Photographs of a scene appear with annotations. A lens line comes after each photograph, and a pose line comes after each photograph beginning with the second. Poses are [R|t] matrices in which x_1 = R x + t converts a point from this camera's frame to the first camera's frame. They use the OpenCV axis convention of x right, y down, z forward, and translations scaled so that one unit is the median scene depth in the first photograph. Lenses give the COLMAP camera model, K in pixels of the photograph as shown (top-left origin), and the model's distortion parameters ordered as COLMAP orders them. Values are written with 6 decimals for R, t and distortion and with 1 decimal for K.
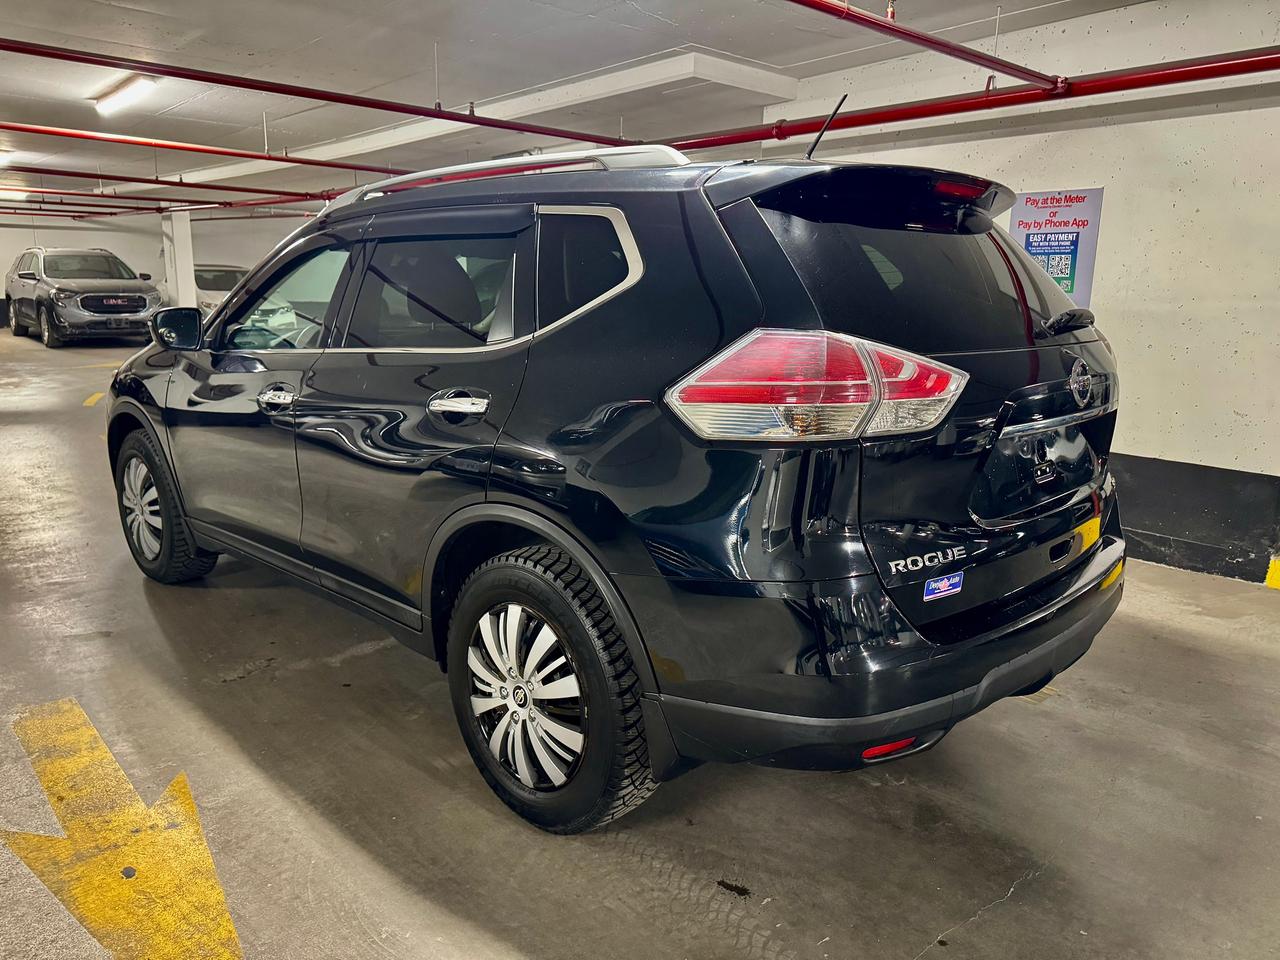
lens RADIAL K [[906.5, 0, 634.4], [0, 906.5, 480.1], [0, 0, 1]] dist [0.036751, -0.037469]
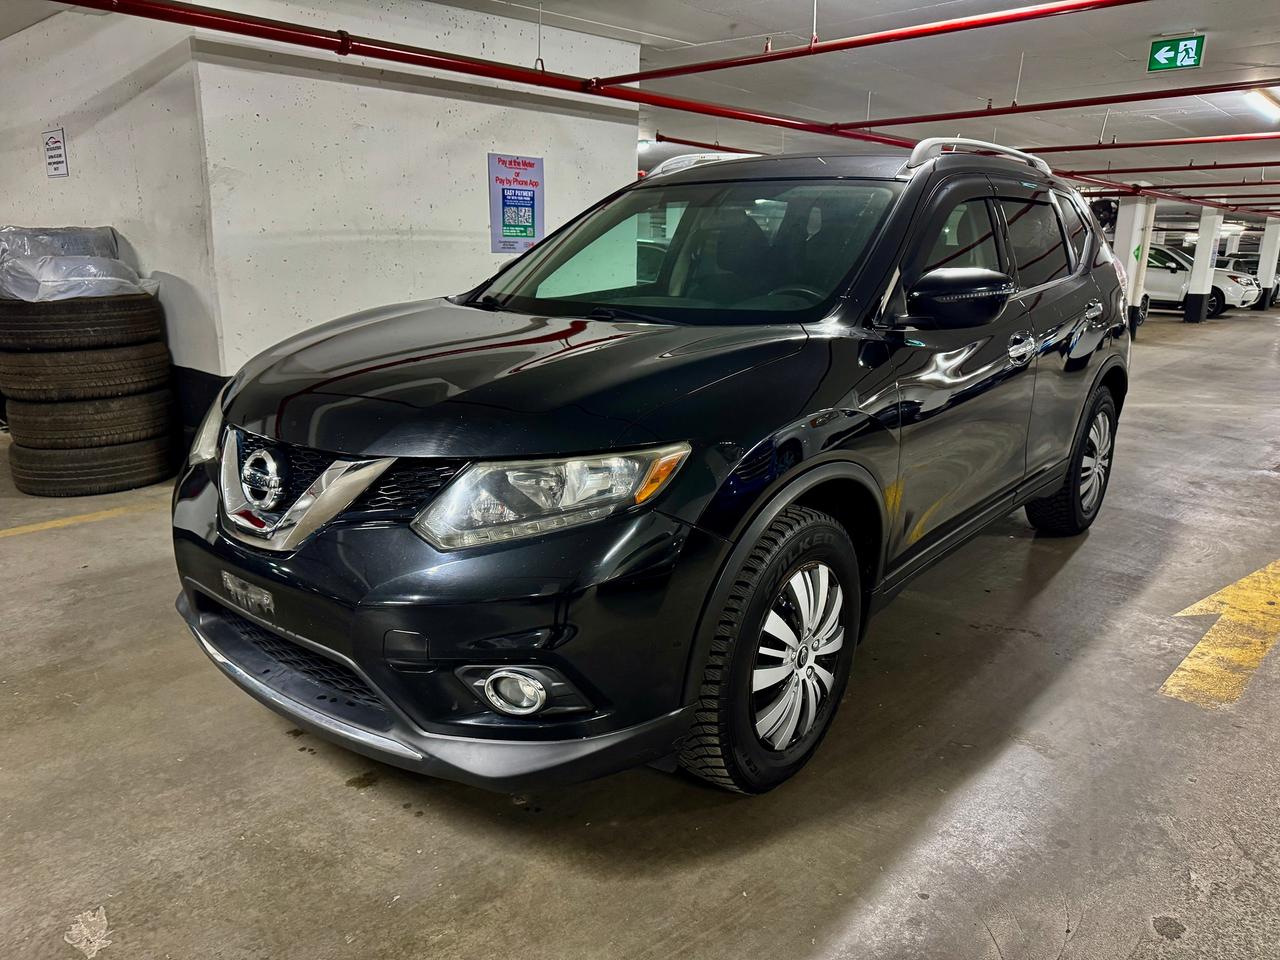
lens RADIAL K [[906.5, 0, 629.1], [0, 906.5, 478.7], [0, 0, 1]] dist [0.036751, -0.037469]
pose [[-0.076484, -0.264522, 0.961342, -1.785991], [0.196889, 0.941174, 0.274637, -0.413038], [-0.977438, 0.210283, -0.019903, 1.902137]]
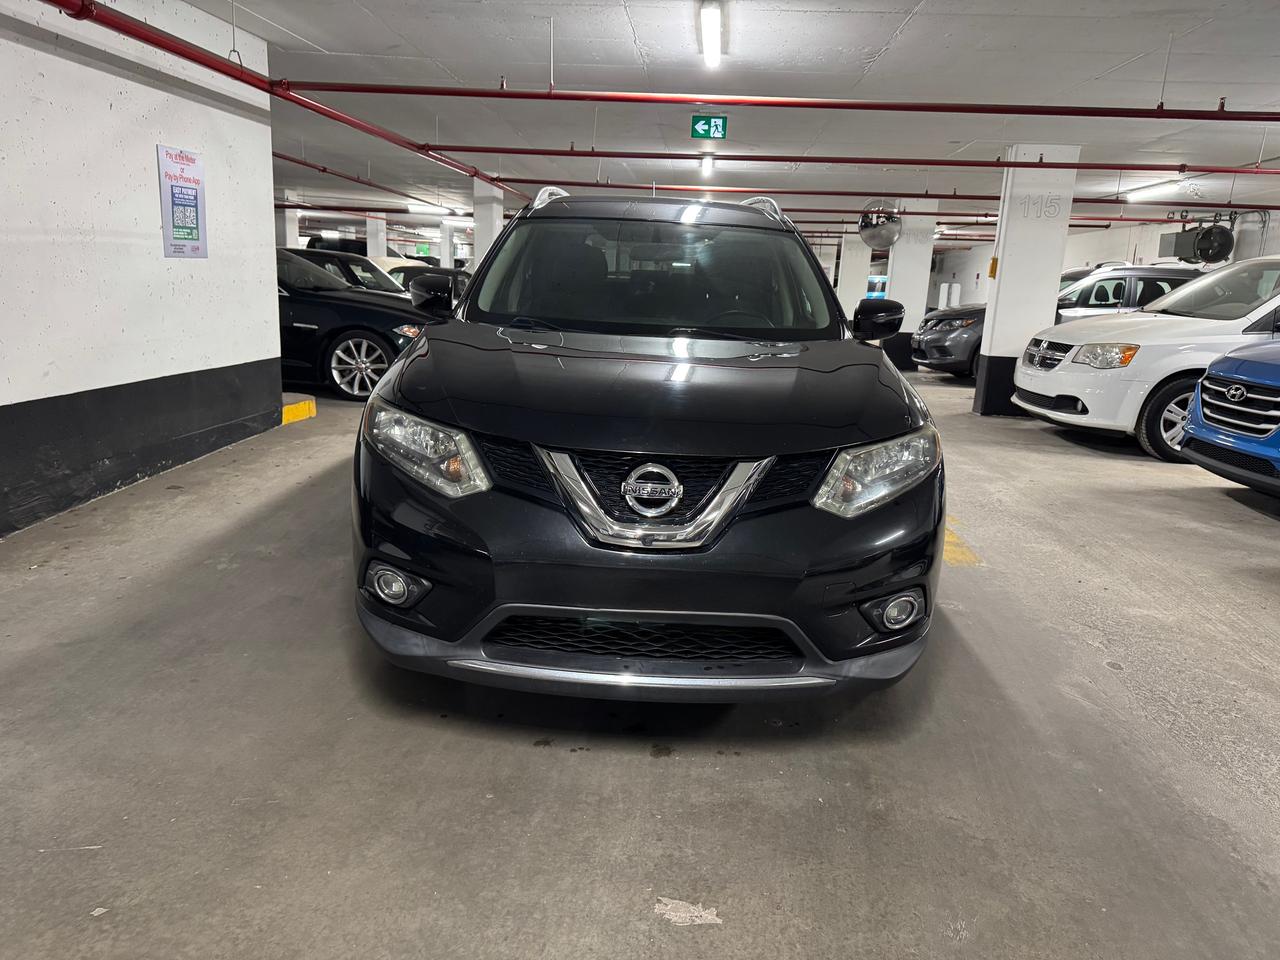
lens RADIAL K [[906.5, 0, 630.3], [0, 906.5, 480.9], [0, 0, 1]] dist [0.036751, -0.037469]
pose [[-0.691091, -0.211930, 0.690998, -1.574654], [0.094556, 0.921318, 0.377138, -0.615473], [-0.716556, 0.325975, -0.616675, 2.825917]]
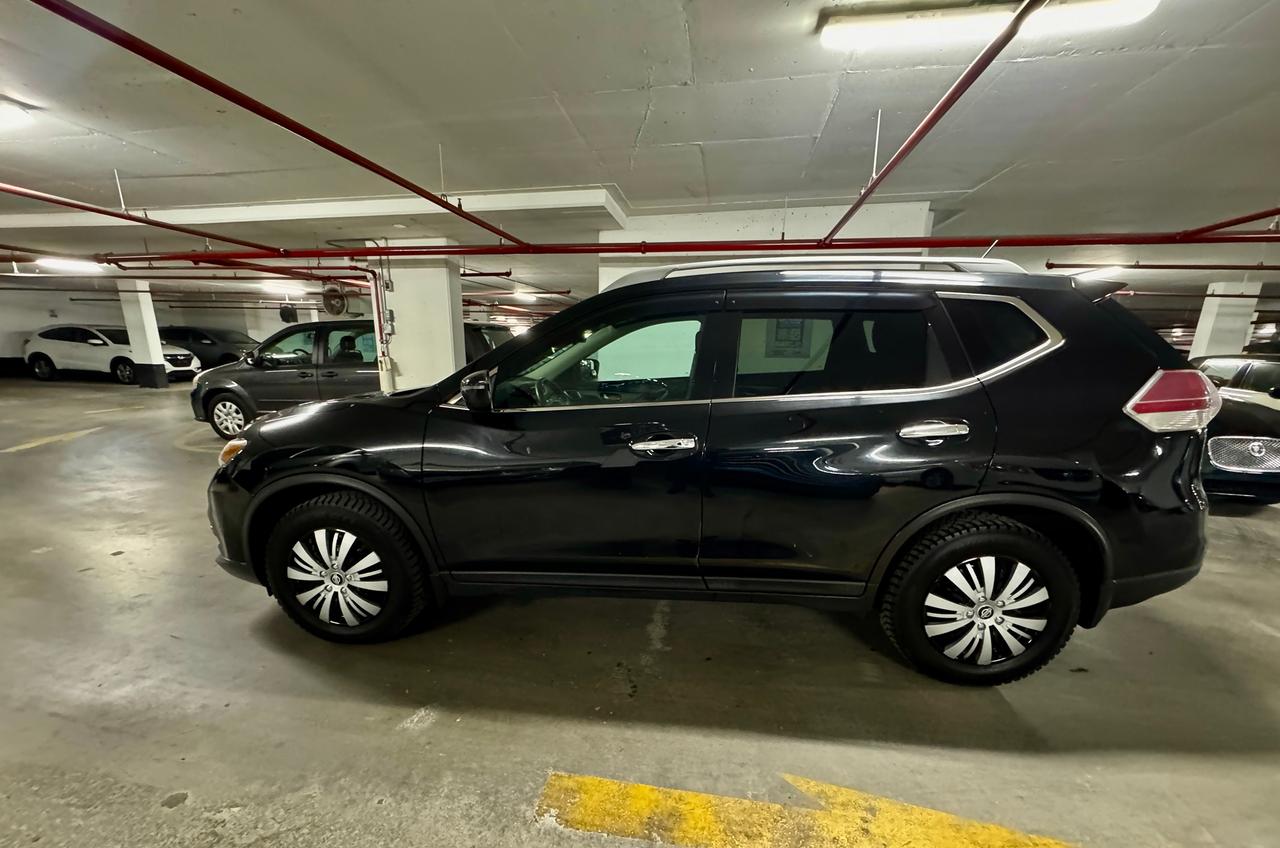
lens RADIAL K [[511.5, 0, 638.5], [0, 511.5, 477.9], [0, 0, 1]] dist [0.001643, -0.000374]
pose [[0.781033, -0.161376, 0.603279, -1.046428], [0.131426, 0.986875, 0.093836, -0.145922], [-0.610503, 0.005997, 0.791991, 0.641998]]
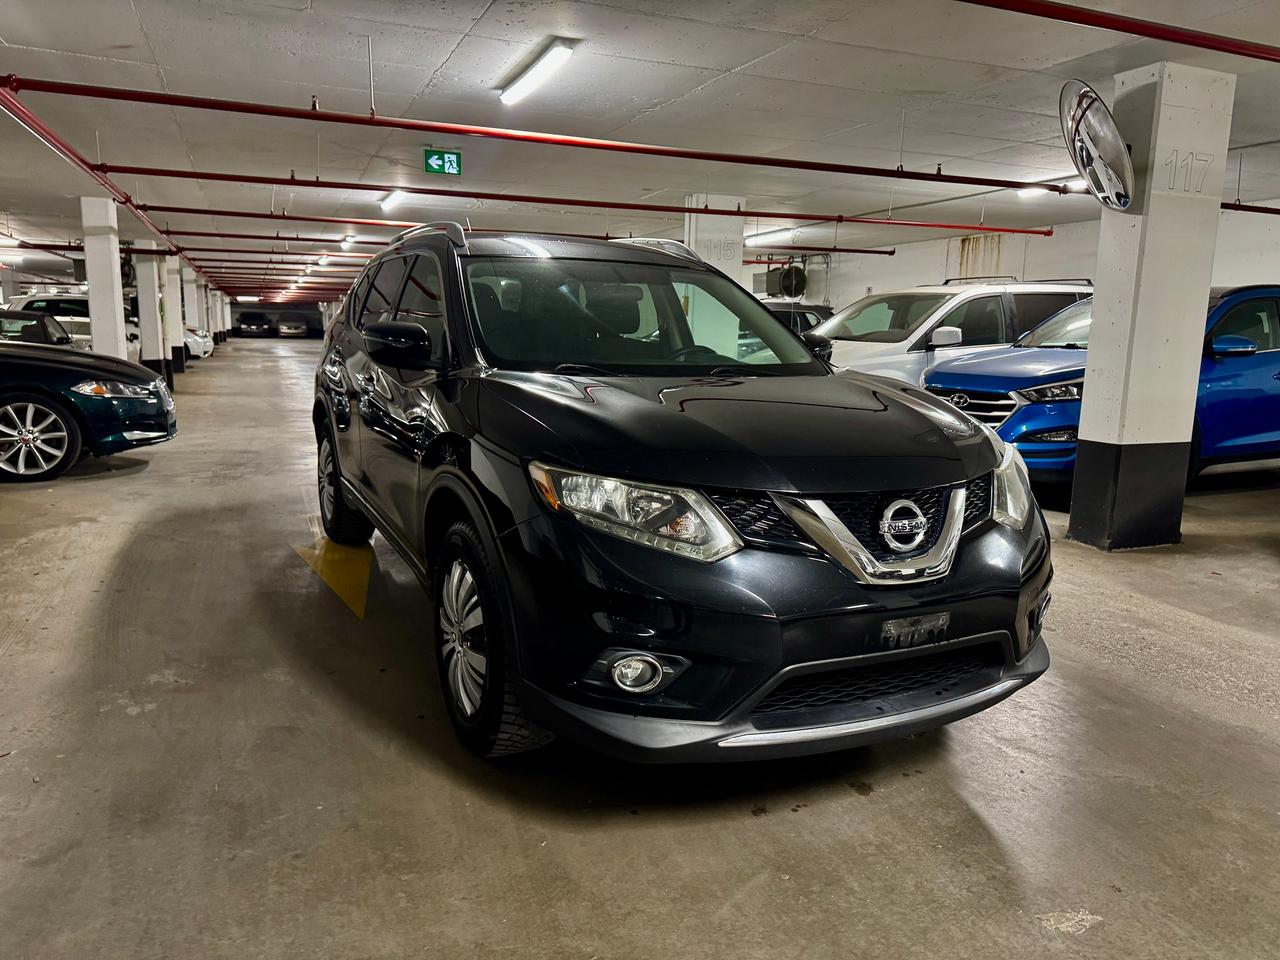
lens RADIAL K [[906.5, 0, 638.1], [0, 906.5, 483.7], [0, 0, 1]] dist [0.036751, -0.037469]
pose [[-0.946213, -0.097367, 0.308545, -0.959168], [0.026293, 0.927348, 0.373276, -0.654834], [-0.322474, 0.361312, -0.874908, 3.145882]]
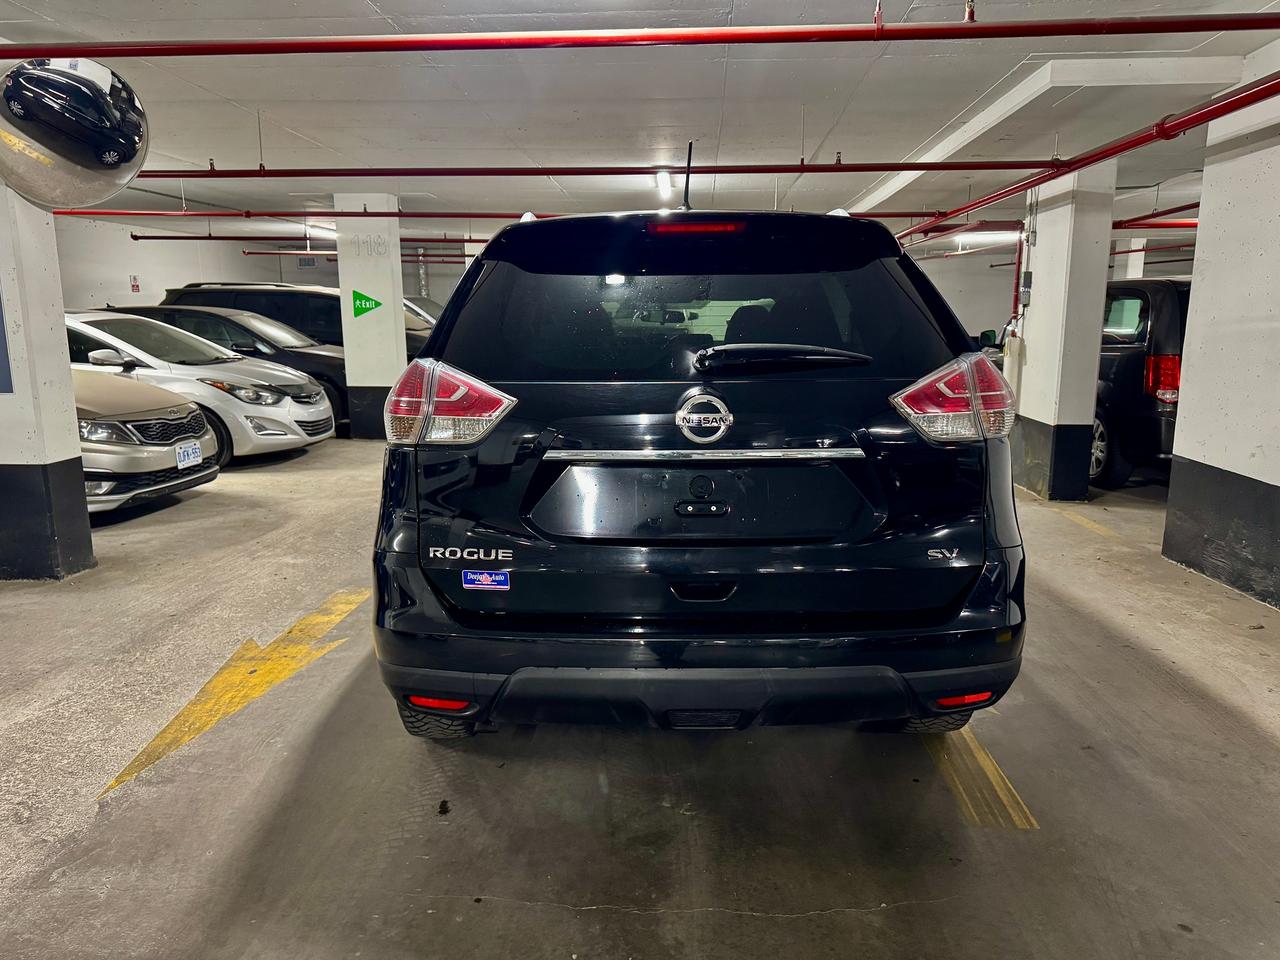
lens RADIAL K [[906.5, 0, 637.2], [0, 906.5, 480.4], [0, 0, 1]] dist [0.036751, -0.037469]
pose [[0.702570, 0.107039, -0.703518, 0.990507], [-0.133716, 0.990870, 0.017223, -0.042210], [0.698939, 0.081971, 0.710468, 0.241225]]
